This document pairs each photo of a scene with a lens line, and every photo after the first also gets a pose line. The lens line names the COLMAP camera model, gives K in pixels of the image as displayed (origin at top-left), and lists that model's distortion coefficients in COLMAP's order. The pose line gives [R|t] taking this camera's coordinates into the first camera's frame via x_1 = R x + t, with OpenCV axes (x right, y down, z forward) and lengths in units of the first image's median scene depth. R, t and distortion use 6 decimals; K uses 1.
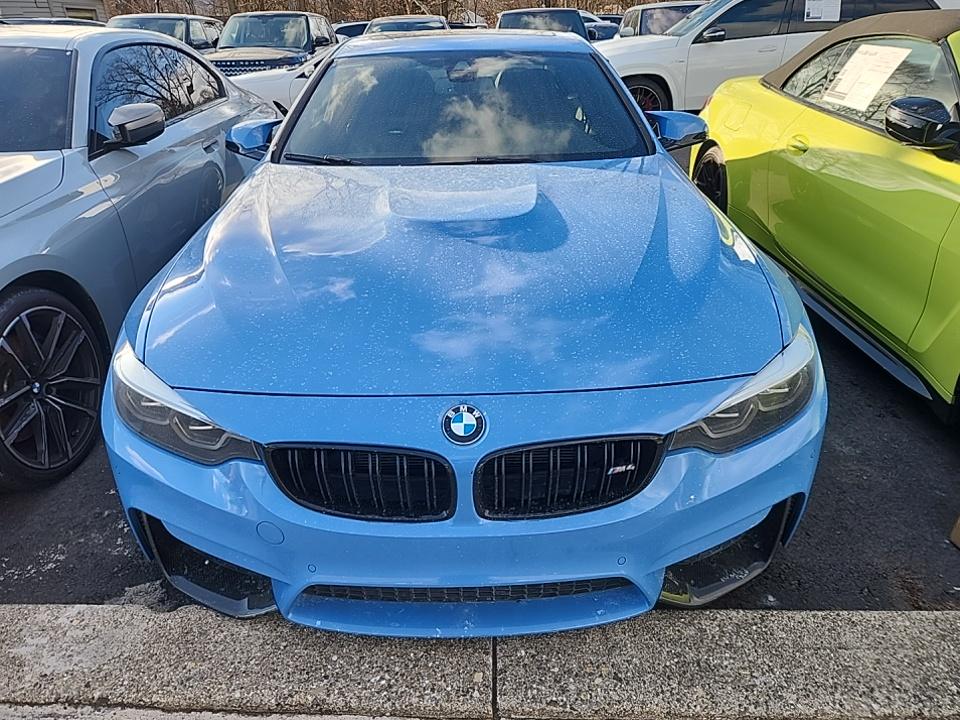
lens RADIAL K [[665.8, 0, 485.3], [0, 665.8, 360.0], [0, 0, 1]] dist [0.063970, -0.053713]
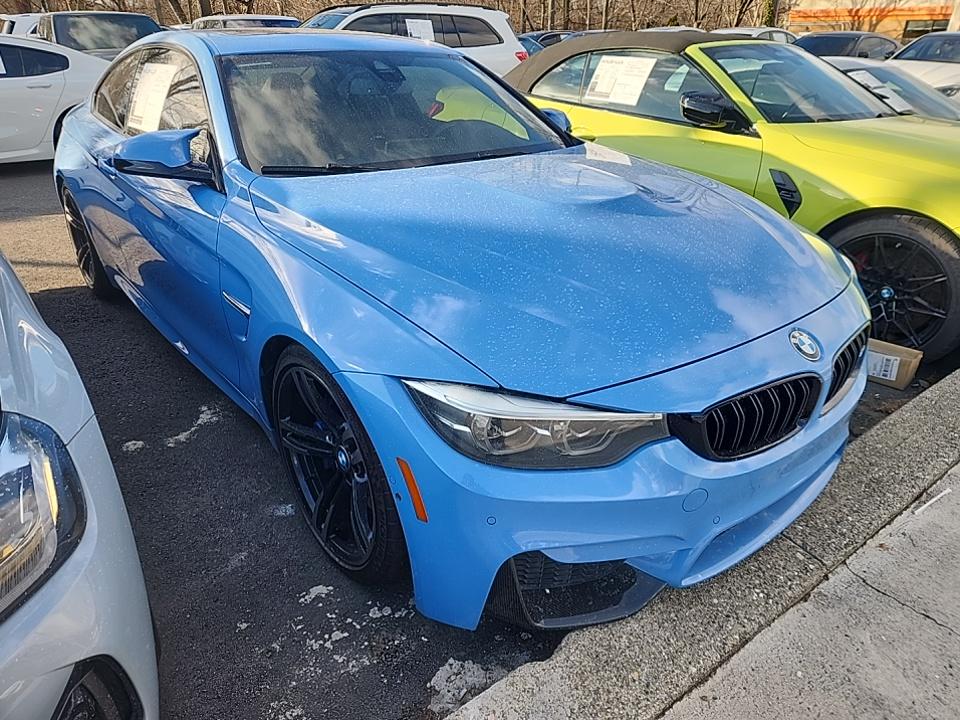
lens RADIAL K [[665.8, 0, 485.3], [0, 665.8, 360.0], [0, 0, 1]] dist [0.063970, -0.053713]
pose [[0.762701, -0.249166, 0.596828, -1.077614], [0.261245, 0.962865, 0.068130, -0.100853], [-0.591641, 0.103956, 0.799472, 0.323580]]
